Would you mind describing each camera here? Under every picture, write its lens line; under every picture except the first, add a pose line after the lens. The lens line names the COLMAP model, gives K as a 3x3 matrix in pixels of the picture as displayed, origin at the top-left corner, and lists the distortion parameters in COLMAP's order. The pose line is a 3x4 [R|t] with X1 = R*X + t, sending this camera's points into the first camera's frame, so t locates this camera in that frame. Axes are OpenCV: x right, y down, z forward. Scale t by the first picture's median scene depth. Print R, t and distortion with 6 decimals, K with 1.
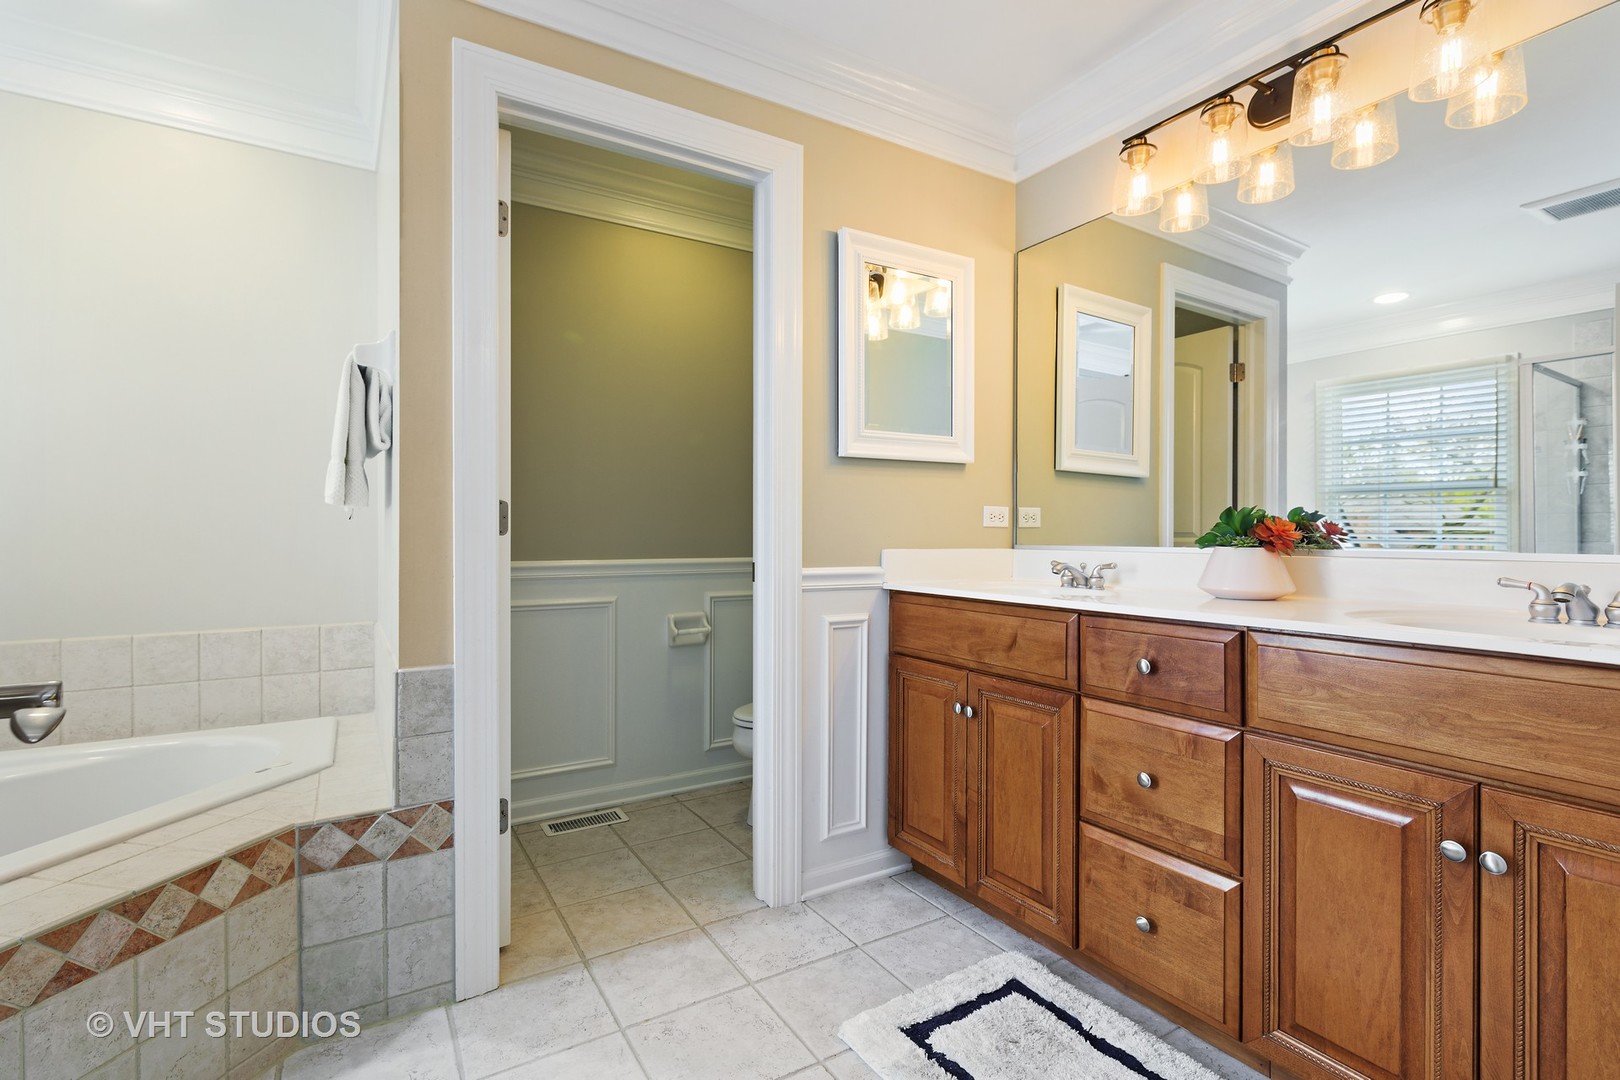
lens RADIAL K [[768.4, 0, 812.9], [0, 768.4, 538.3], [0, 0, 1]] dist [-0.003319, -0.000526]
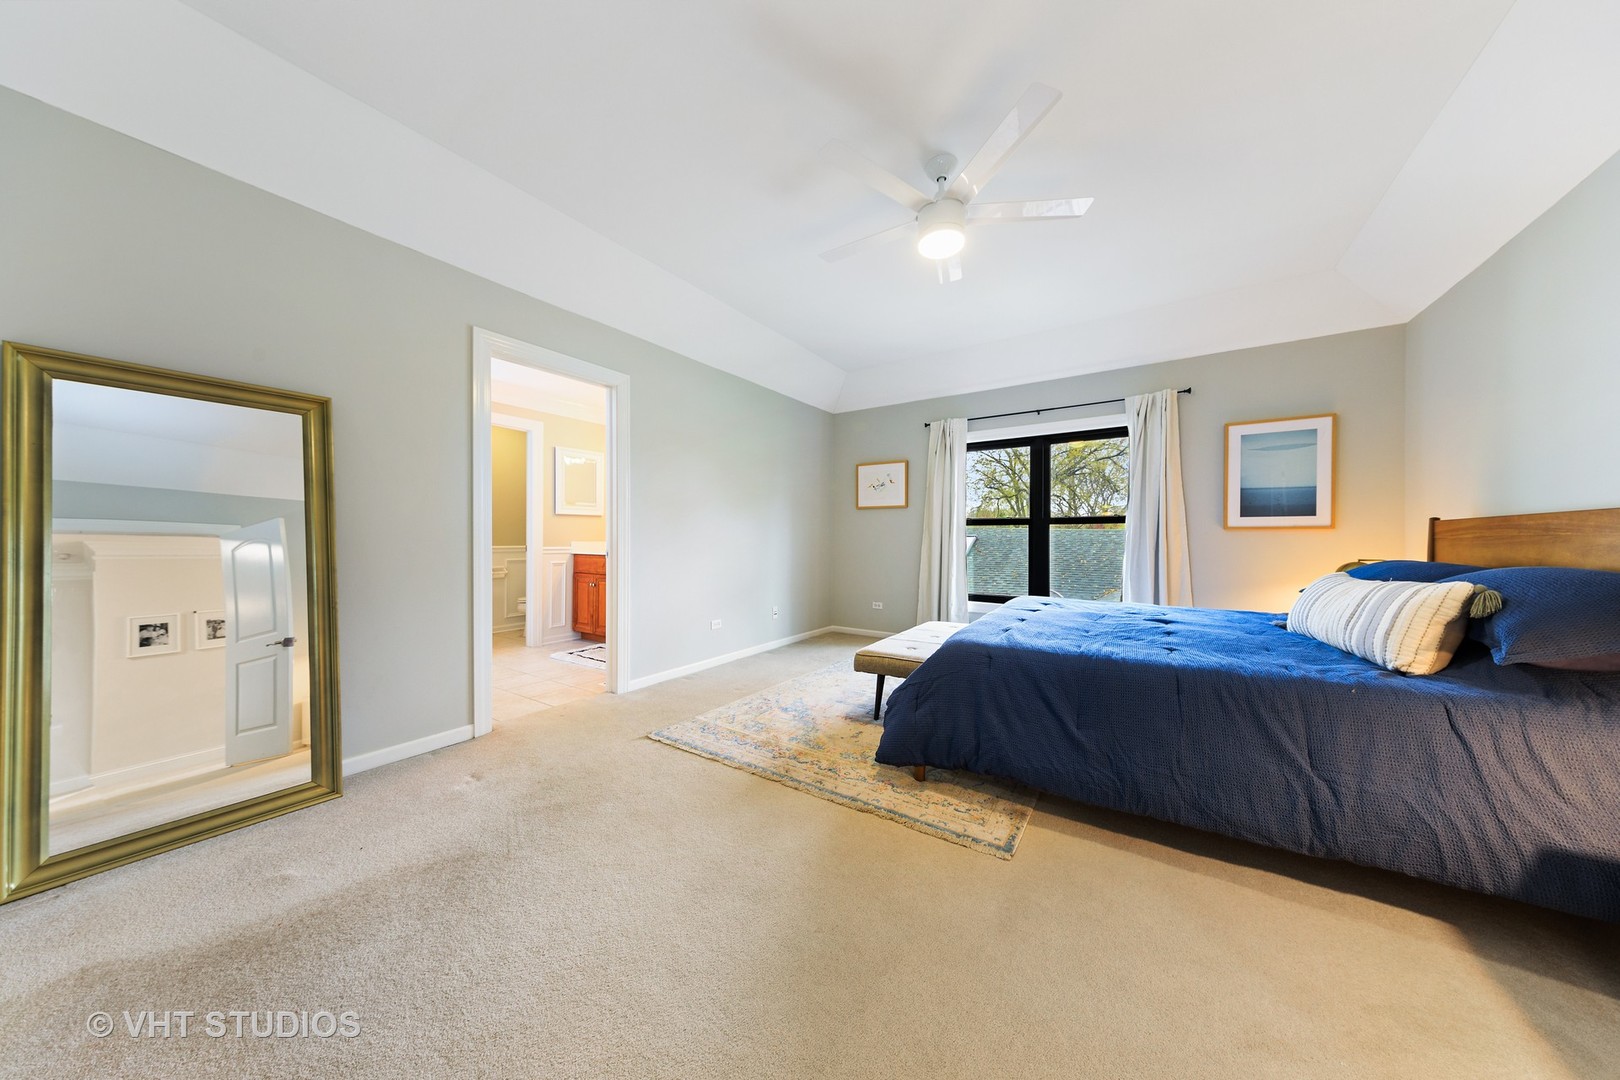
lens RADIAL K [[508.3, 0, 806.3], [0, 508.3, 537.2], [0, 0, 1]] dist [0.007874, -0.000019]
pose [[0.908798, 0.003071, 0.417226, 0.098868], [-0.002117, 0.999994, -0.002750, -0.000517], [-0.417232, 0.001616, 0.908799, -1.467664]]
